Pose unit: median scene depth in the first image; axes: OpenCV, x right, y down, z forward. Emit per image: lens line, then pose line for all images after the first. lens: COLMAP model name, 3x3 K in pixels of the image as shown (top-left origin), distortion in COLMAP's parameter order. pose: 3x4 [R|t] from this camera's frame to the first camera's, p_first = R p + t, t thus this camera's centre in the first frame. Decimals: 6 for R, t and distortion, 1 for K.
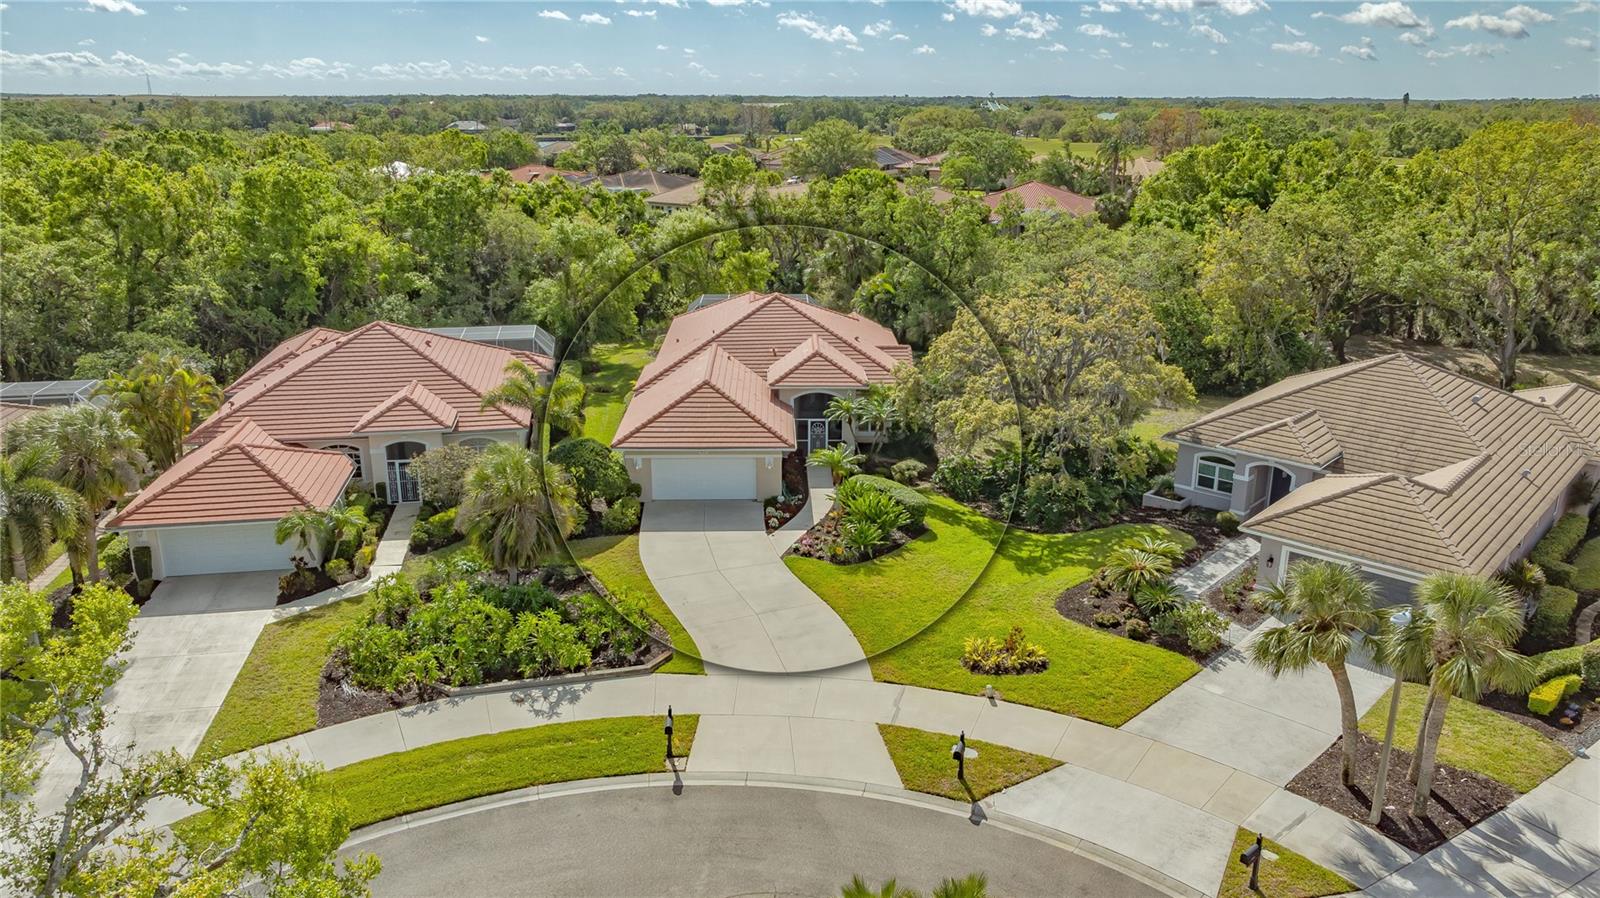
lens RADIAL K [[1145.0, 0, 809.9], [0, 1145.0, 453.5], [0, 0, 1]] dist [-0.022973, 0.003808]
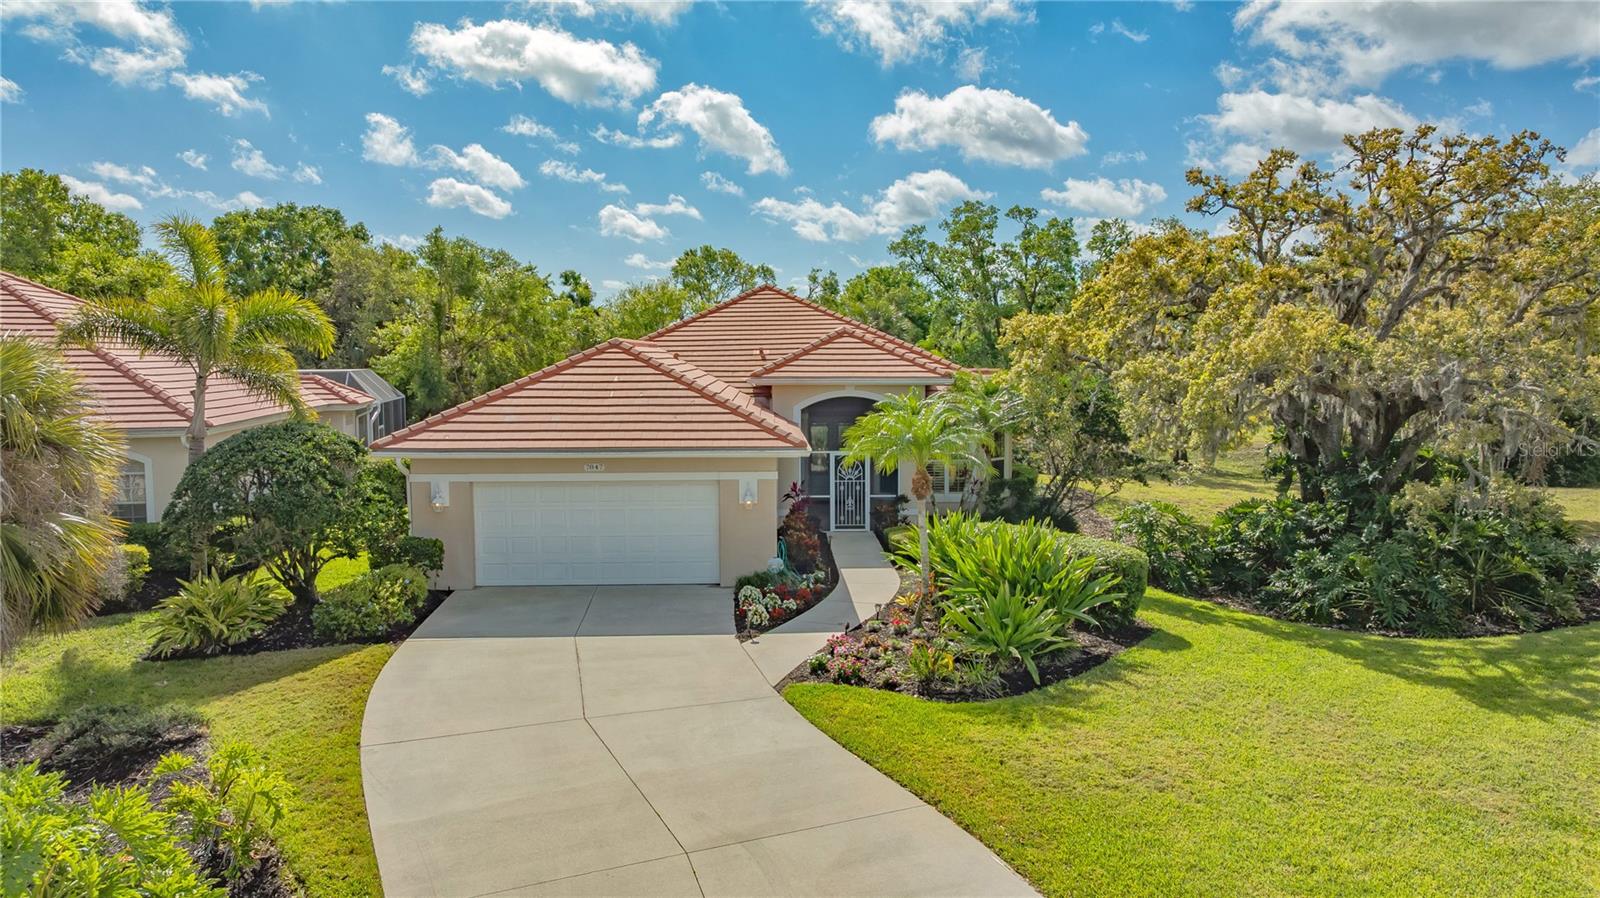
lens RADIAL K [[1145.0, 0, 804.4], [0, 1145.0, 451.3], [0, 0, 1]] dist [-0.022973, 0.003808]
pose [[0.999940, -0.010948, 0.000955, -0.014719], [0.010895, 0.976151, -0.216817, 0.087213], [0.001442, 0.216814, 0.976212, 0.585052]]
